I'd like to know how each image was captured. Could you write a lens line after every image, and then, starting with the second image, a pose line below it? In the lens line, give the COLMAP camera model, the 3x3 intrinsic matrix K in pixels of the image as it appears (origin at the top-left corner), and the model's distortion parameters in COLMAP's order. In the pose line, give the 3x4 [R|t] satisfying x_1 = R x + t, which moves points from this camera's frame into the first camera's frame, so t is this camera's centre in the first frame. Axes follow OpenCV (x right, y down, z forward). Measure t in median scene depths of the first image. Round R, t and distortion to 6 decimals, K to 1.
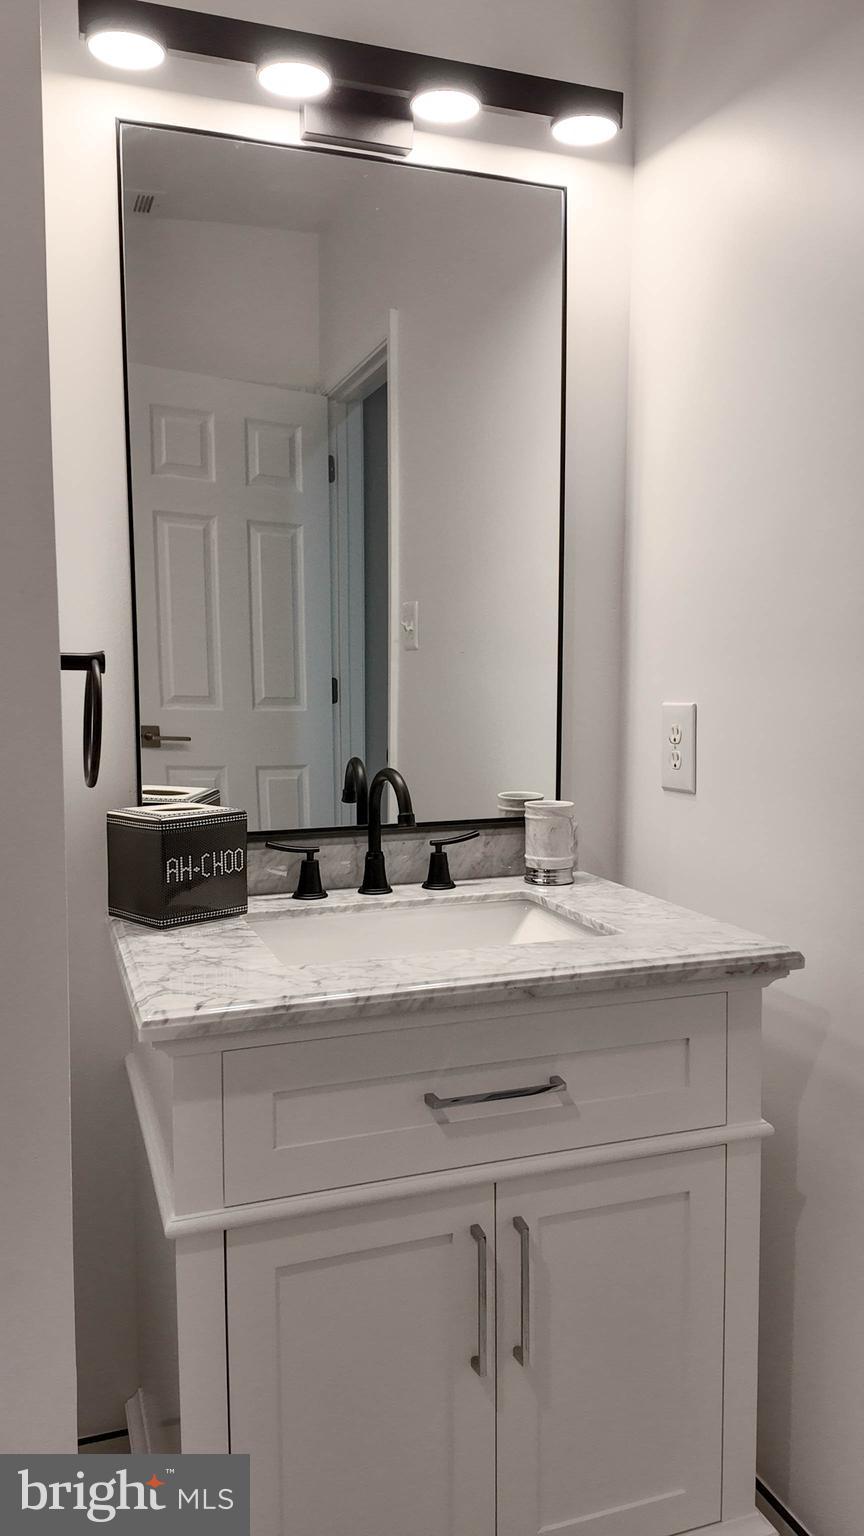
lens RADIAL K [[1126.9, 0, 432.0], [0, 1126.9, 768.0], [0, 0, 1]] dist [0.132790, -0.202536]
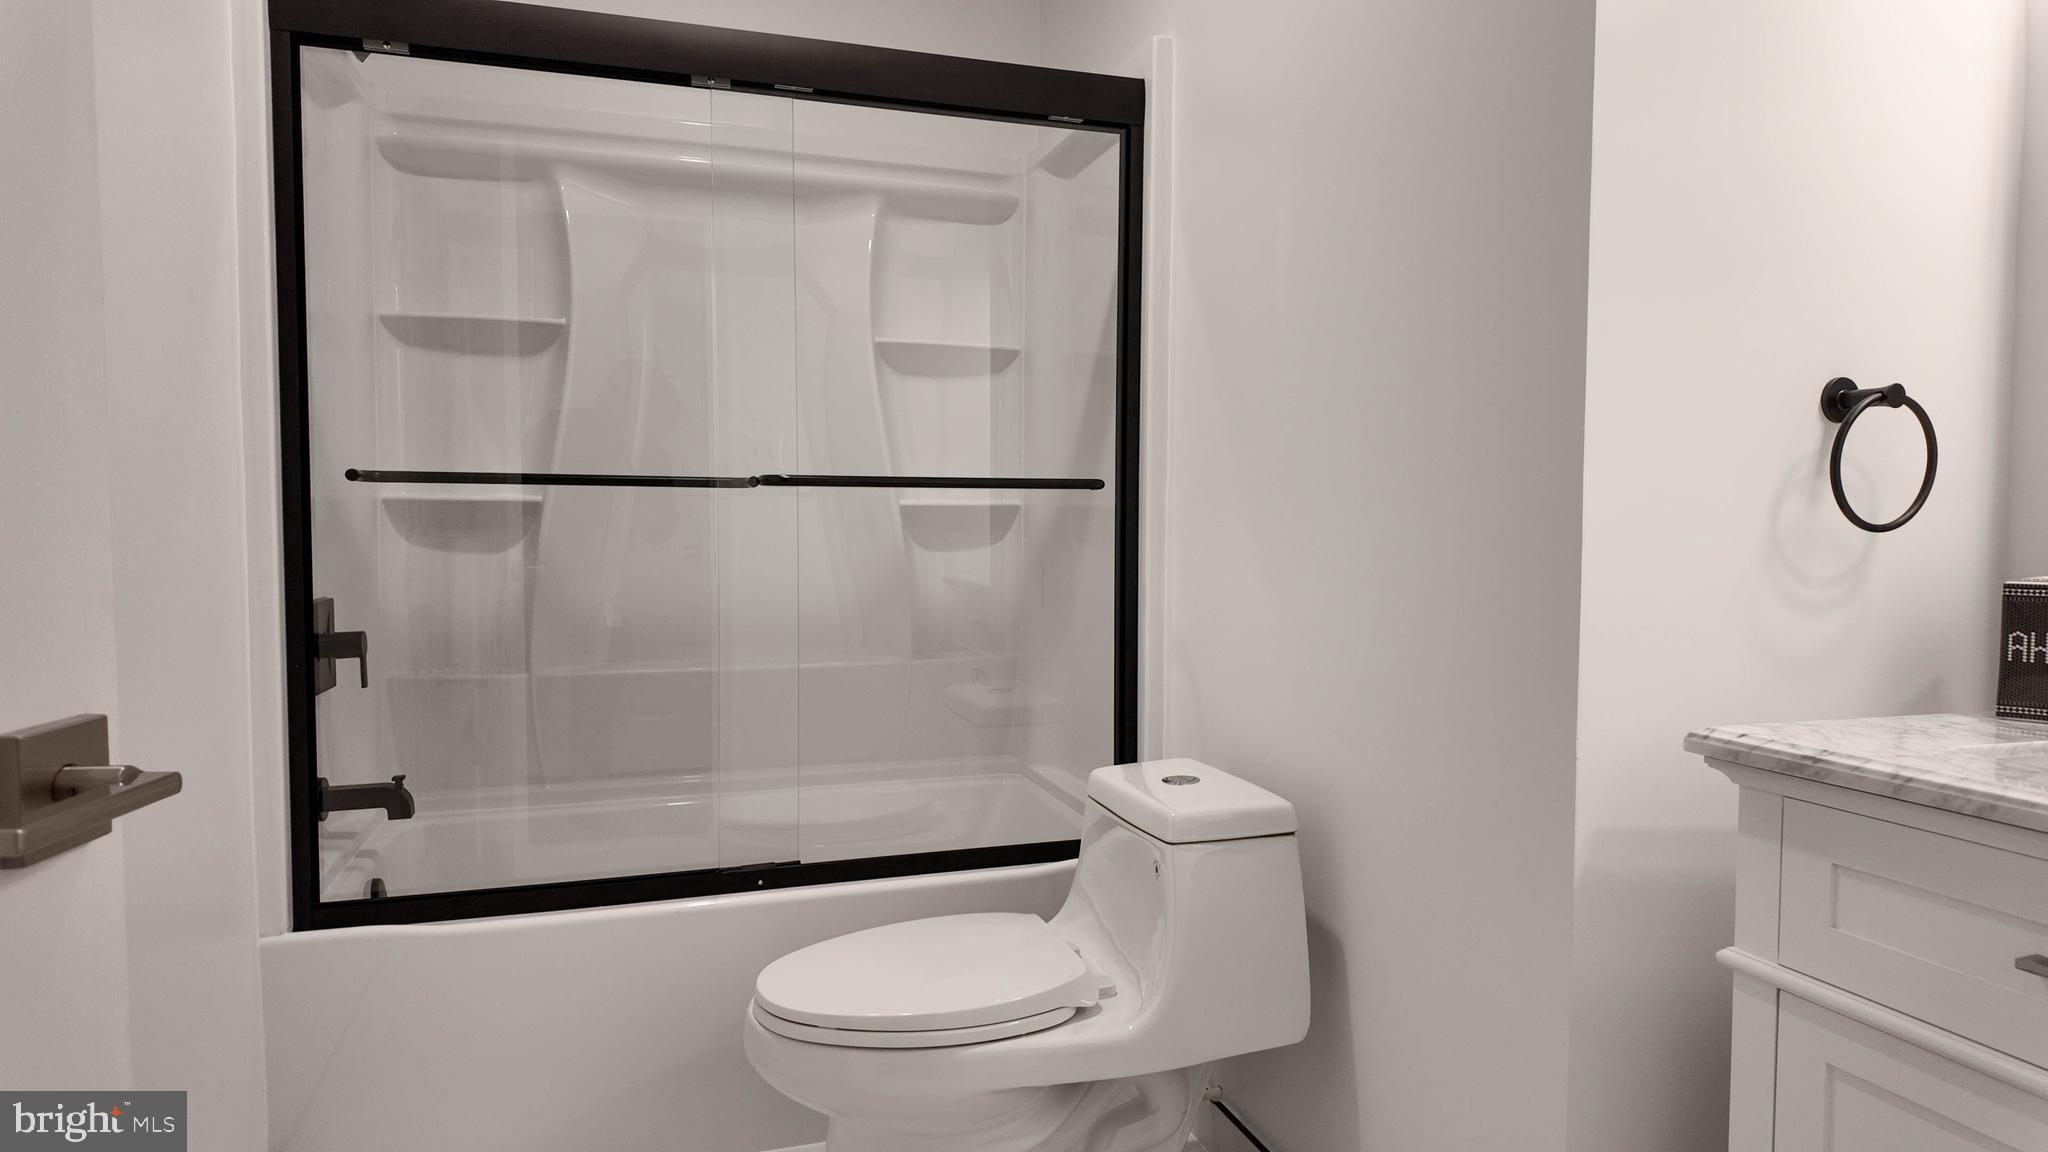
lens RADIAL K [[1194.9, 0, 1024.0], [0, 1194.9, 576.0], [0, 0, 1]] dist [0.083672, -0.081776]
pose [[-0.035162, 0.054657, -0.997886, 0.654081], [-0.088737, 0.994389, 0.057592, 0.051522], [0.995434, 0.090574, -0.030115, 0.304976]]
